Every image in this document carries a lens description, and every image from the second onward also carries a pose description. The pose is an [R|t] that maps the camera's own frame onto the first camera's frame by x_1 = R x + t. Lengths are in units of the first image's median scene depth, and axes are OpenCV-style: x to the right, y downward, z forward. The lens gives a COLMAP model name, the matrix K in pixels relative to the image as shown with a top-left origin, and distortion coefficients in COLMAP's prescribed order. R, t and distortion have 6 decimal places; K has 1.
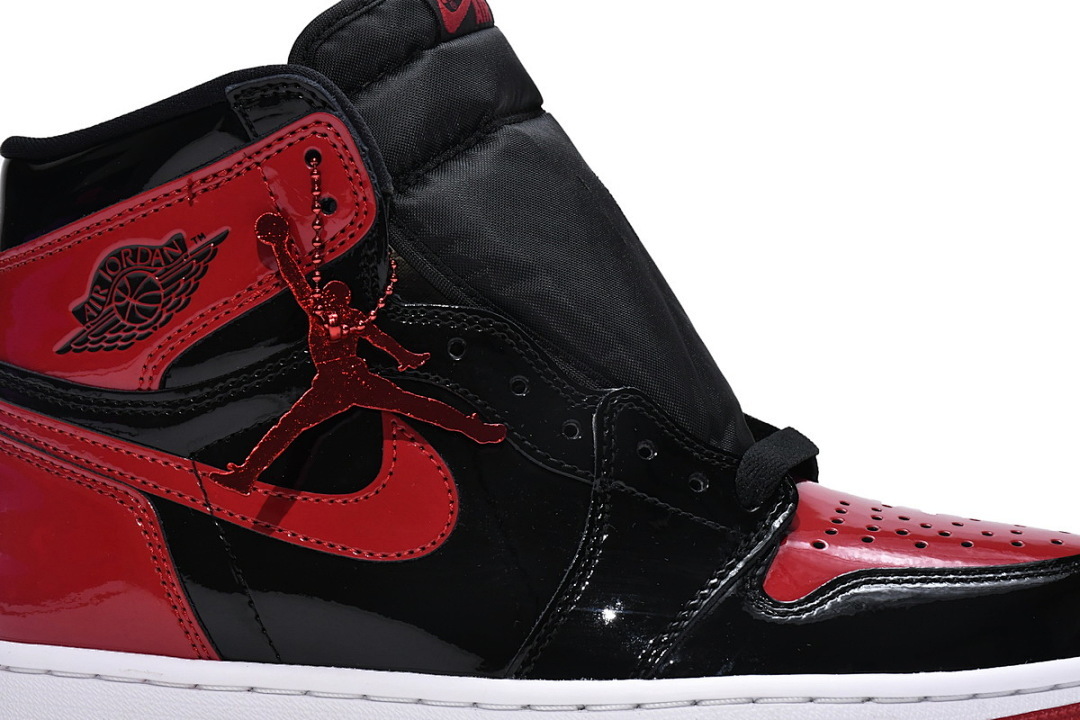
lens RADIAL K [[3089.5, 0, 541.8], [0, 3089.5, 361.0], [0, 0, 1]] dist [0.029849, 0.000000]
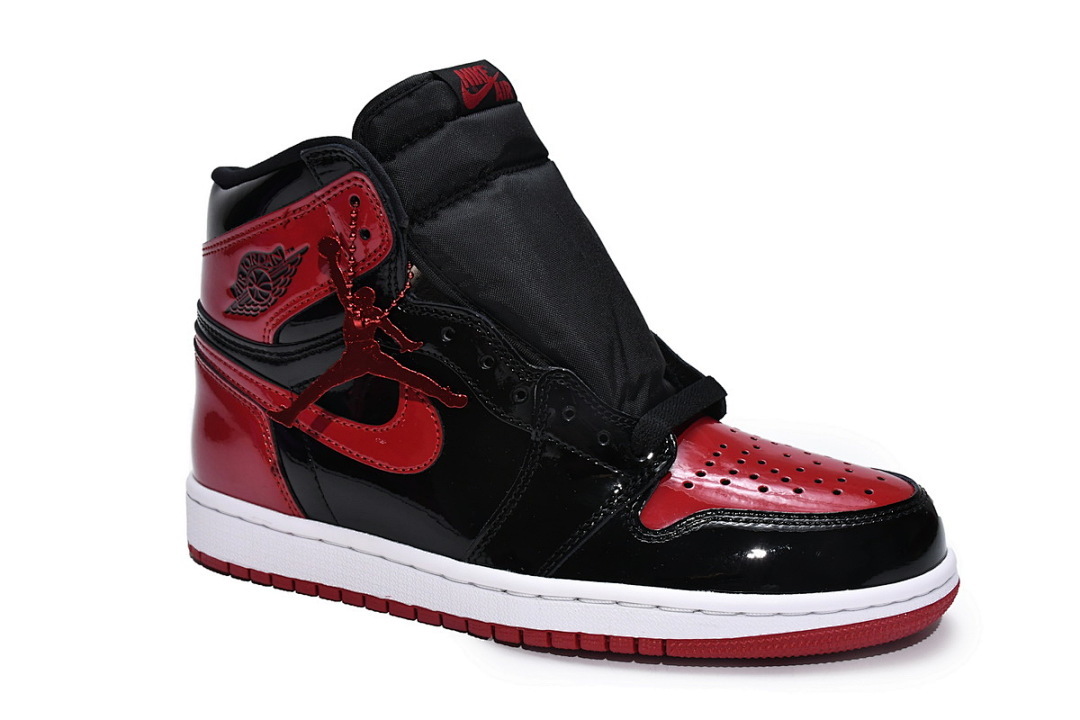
lens RADIAL K [[1212.1, 0, 522.7], [0, 1212.1, 380.9], [0, 0, 1]] dist [0.009647, 0.000000]
pose [[0.959731, 0.078006, -0.269872, 0.164244], [-0.023006, 0.979271, 0.201242, -0.099398], [0.279976, -0.186930, 0.941632, 0.458551]]
